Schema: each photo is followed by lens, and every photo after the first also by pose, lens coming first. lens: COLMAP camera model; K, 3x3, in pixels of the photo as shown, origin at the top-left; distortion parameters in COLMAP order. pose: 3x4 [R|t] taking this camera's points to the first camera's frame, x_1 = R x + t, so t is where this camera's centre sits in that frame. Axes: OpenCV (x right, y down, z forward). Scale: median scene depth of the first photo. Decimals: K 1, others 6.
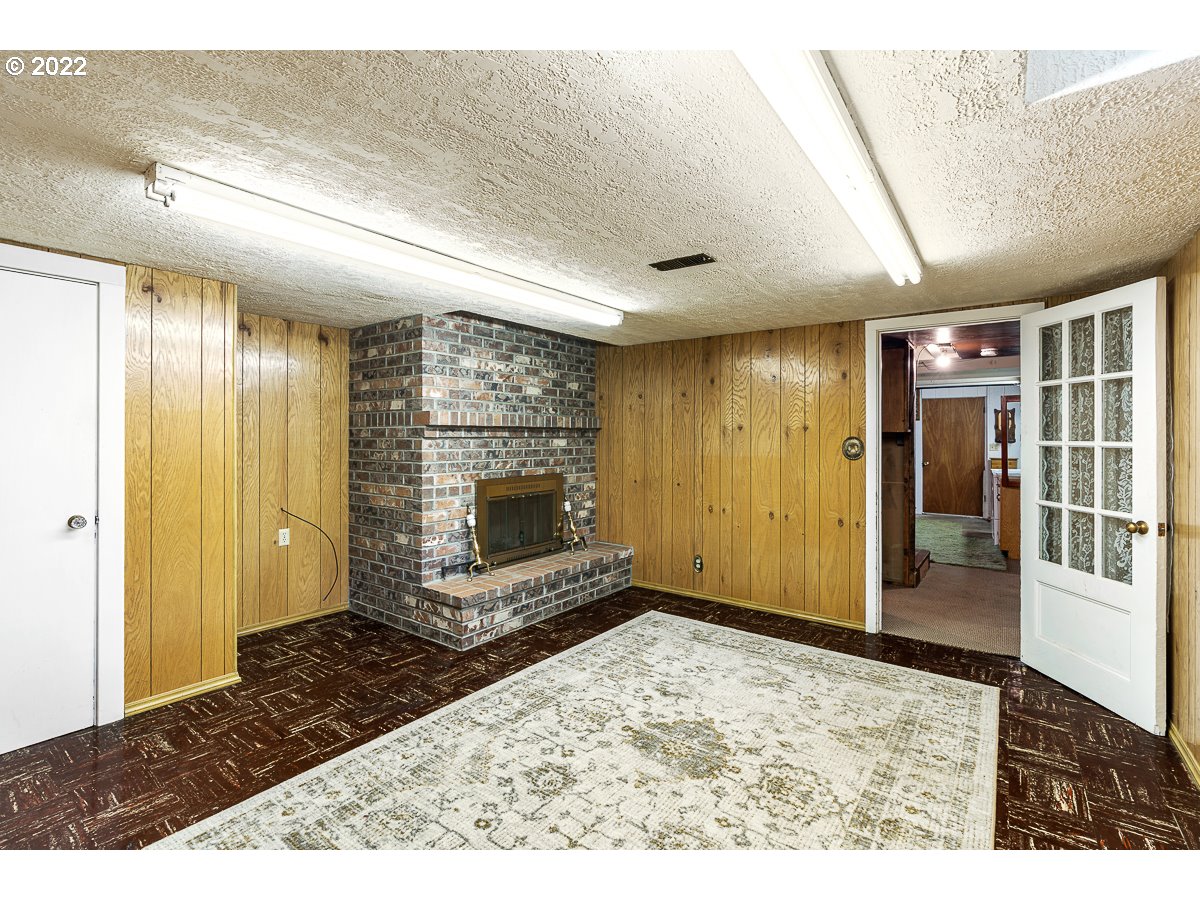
lens RADIAL K [[552.5, 0, 597.0], [0, 552.5, 438.3], [0, 0, 1]] dist [-0.010663, 0.005593]
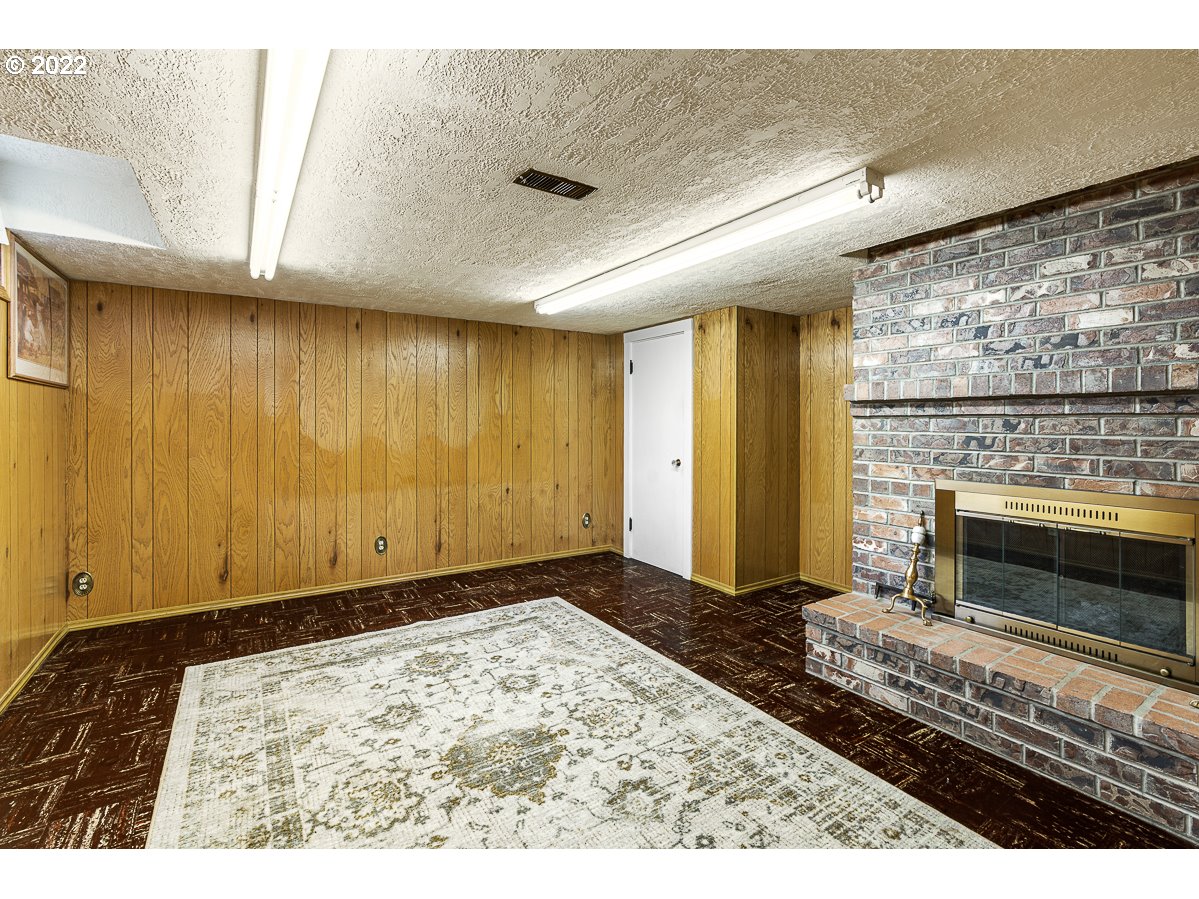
lens RADIAL K [[552.1, 0, 605.0], [0, 552.1, 425.1], [0, 0, 1]] dist [-0.010663, 0.005593]
pose [[-0.335628, 0.003803, -0.941987, 0.680373], [-0.006086, 0.999962, 0.006205, 0.010246], [0.941975, 0.007815, -0.335592, 1.049457]]
